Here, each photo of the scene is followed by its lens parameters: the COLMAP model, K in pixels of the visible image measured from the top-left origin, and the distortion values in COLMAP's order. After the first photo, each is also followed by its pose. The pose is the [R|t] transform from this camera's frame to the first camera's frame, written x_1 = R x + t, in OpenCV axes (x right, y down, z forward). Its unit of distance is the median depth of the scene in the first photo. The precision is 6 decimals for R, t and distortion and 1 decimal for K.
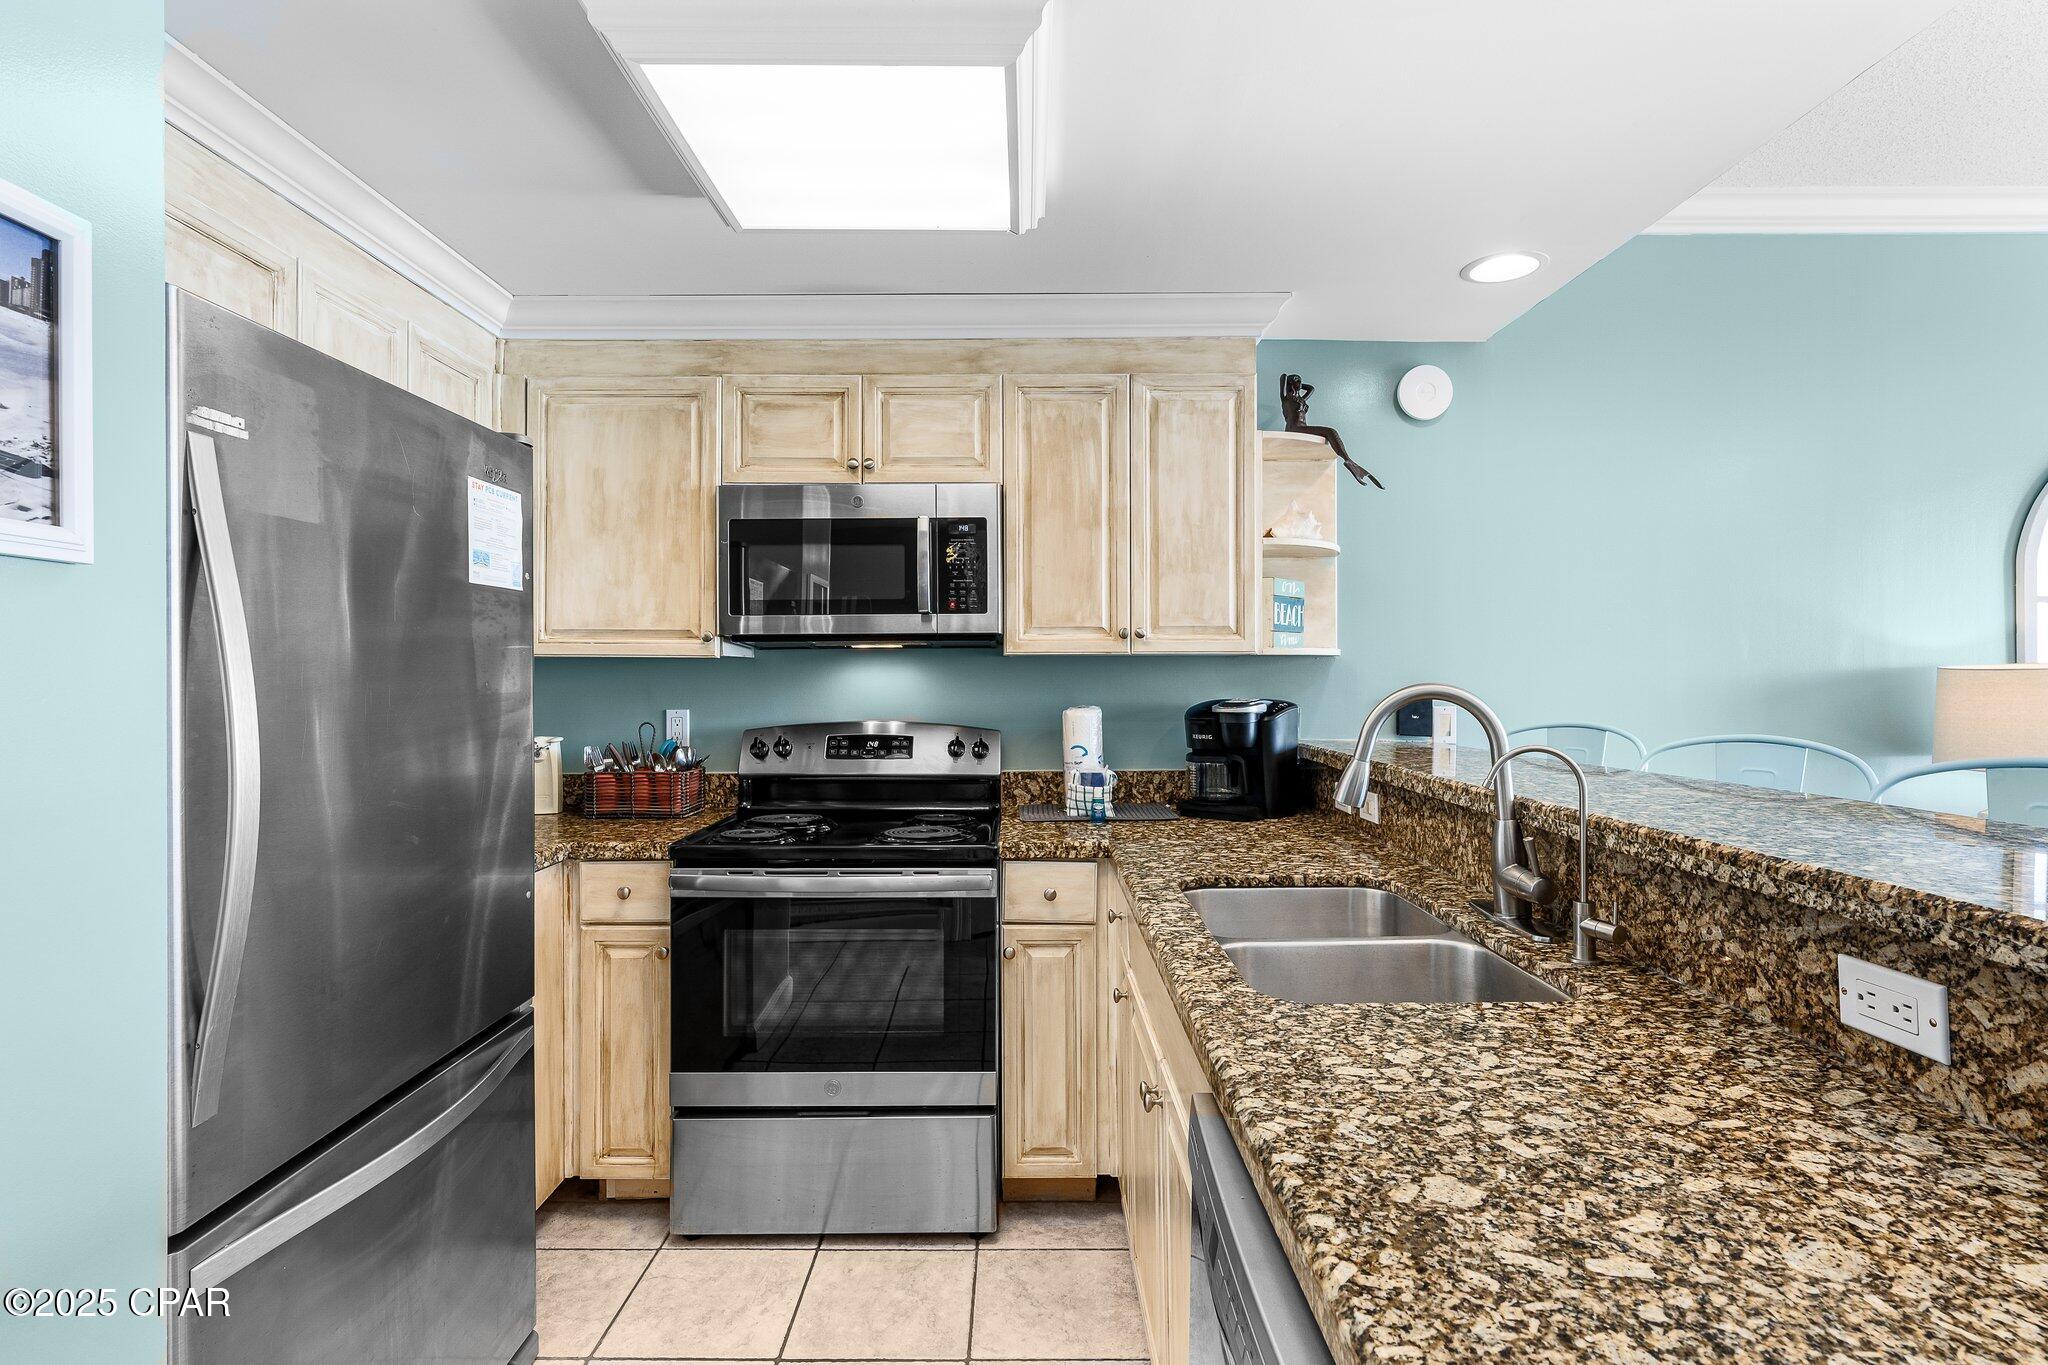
lens RADIAL K [[989.9, 0, 1021.5], [0, 989.9, 678.7], [0, 0, 1]] dist [-0.003176, 0.000812]
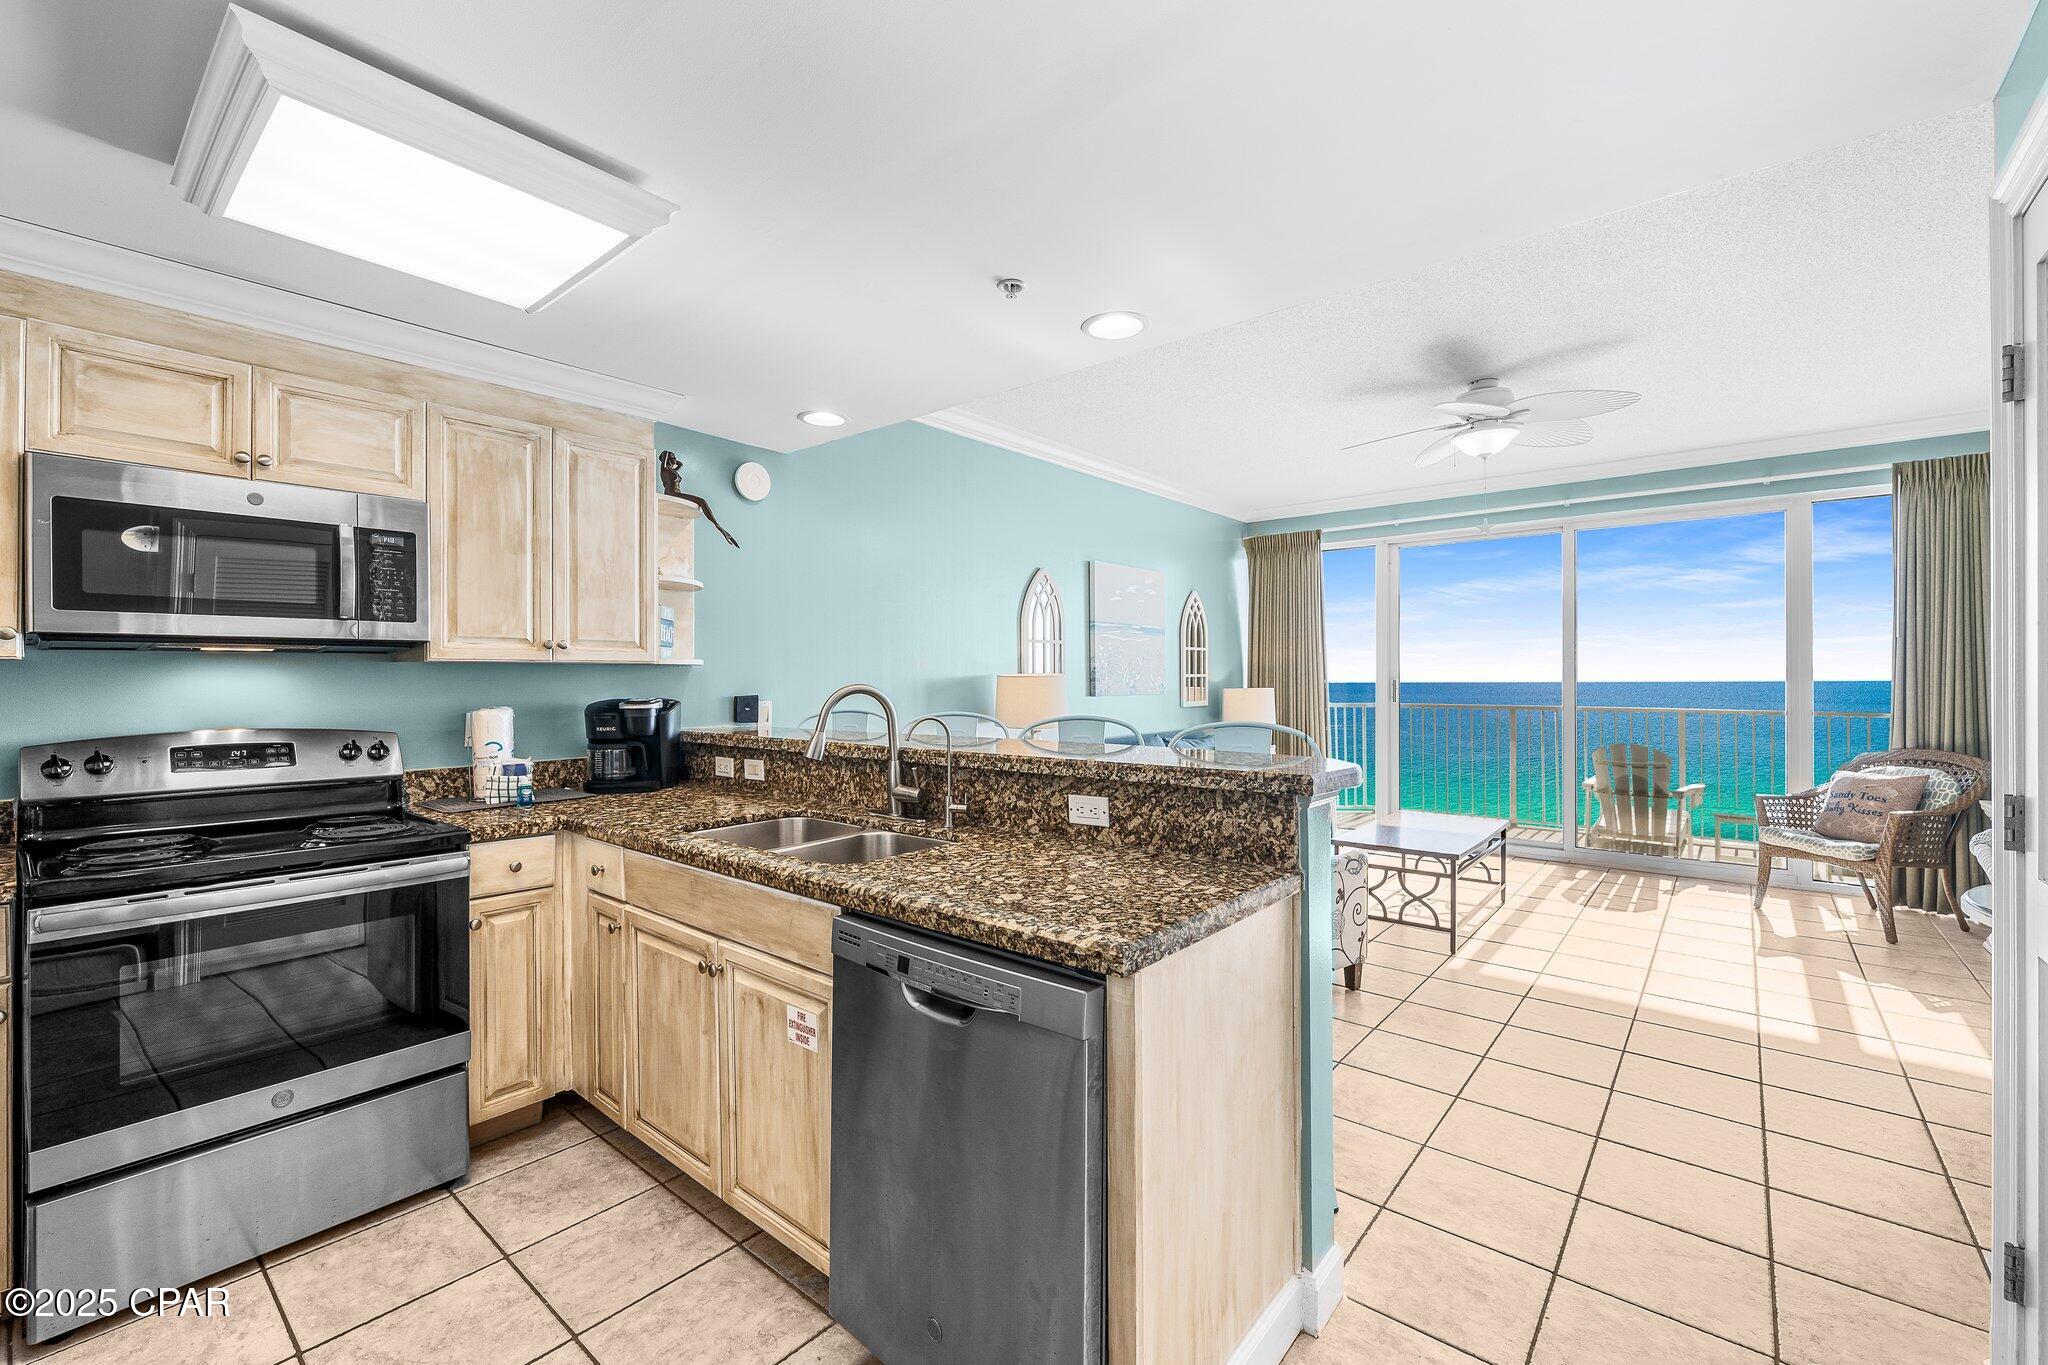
lens RADIAL K [[846.0, 0, 1022.4], [0, 846.0, 678.3], [0, 0, 1]] dist [-0.000613, -0.000437]
pose [[0.645656, 0.000086, 0.763629, -0.304512], [0.003784, 0.999987, -0.003312, 0.000198], [-0.763619, 0.005028, 0.645647, -0.092542]]
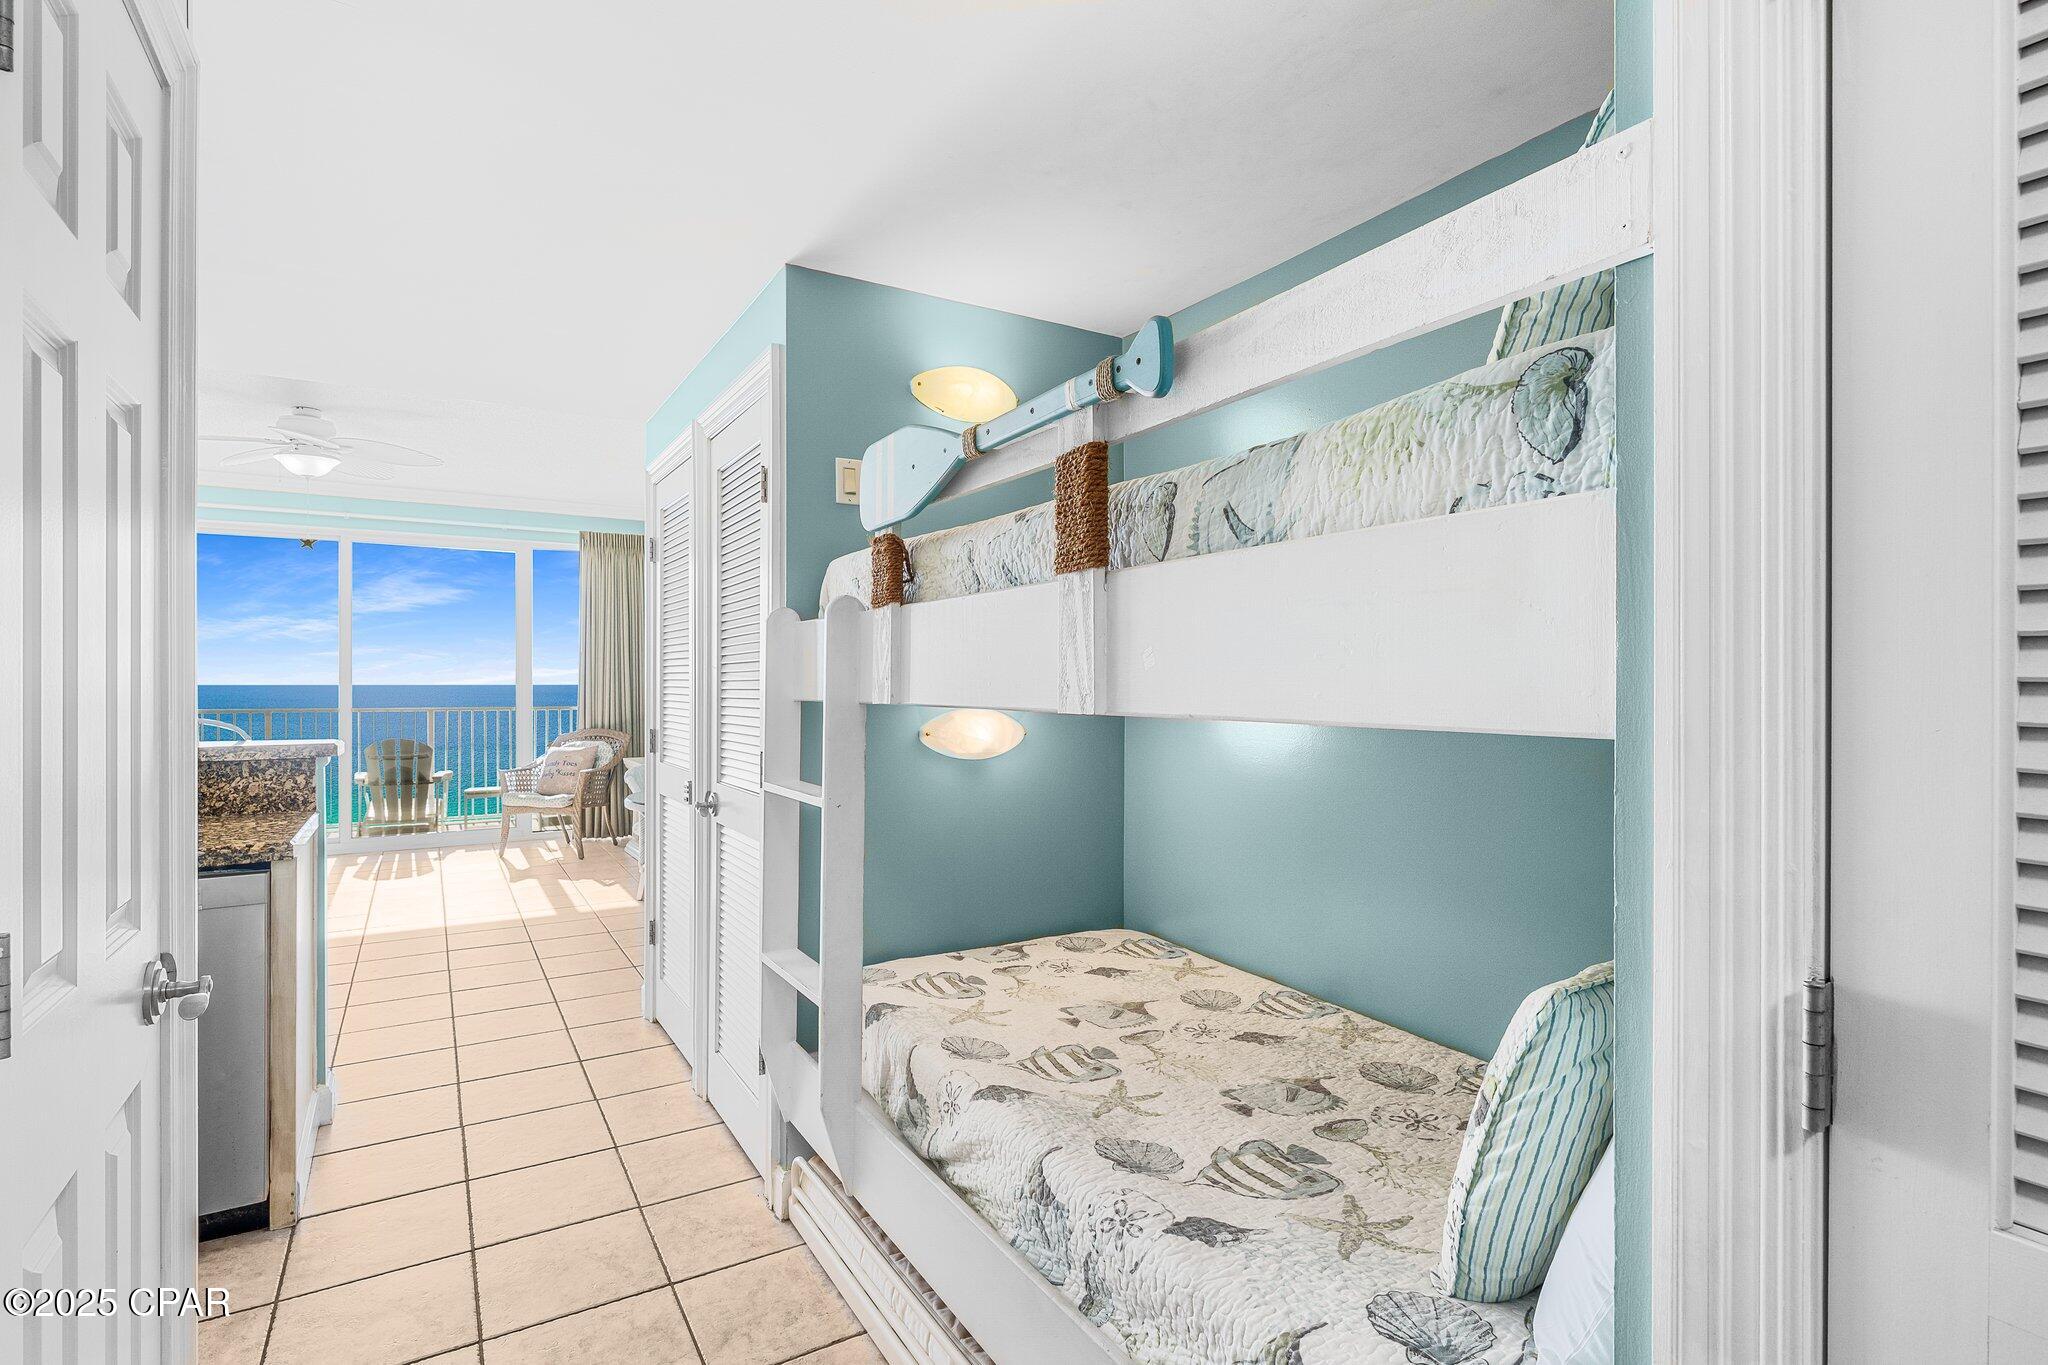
lens RADIAL K [[989.9, 0, 1020.4], [0, 989.9, 673.7], [0, 0, 1]] dist [-0.003176, 0.000812]
pose [[-0.517768, 0.007308, 0.855490, -1.050700], [0.003435, 0.999973, -0.006464, 0.003319], [-0.855514, -0.000408, -0.517780, 0.070646]]
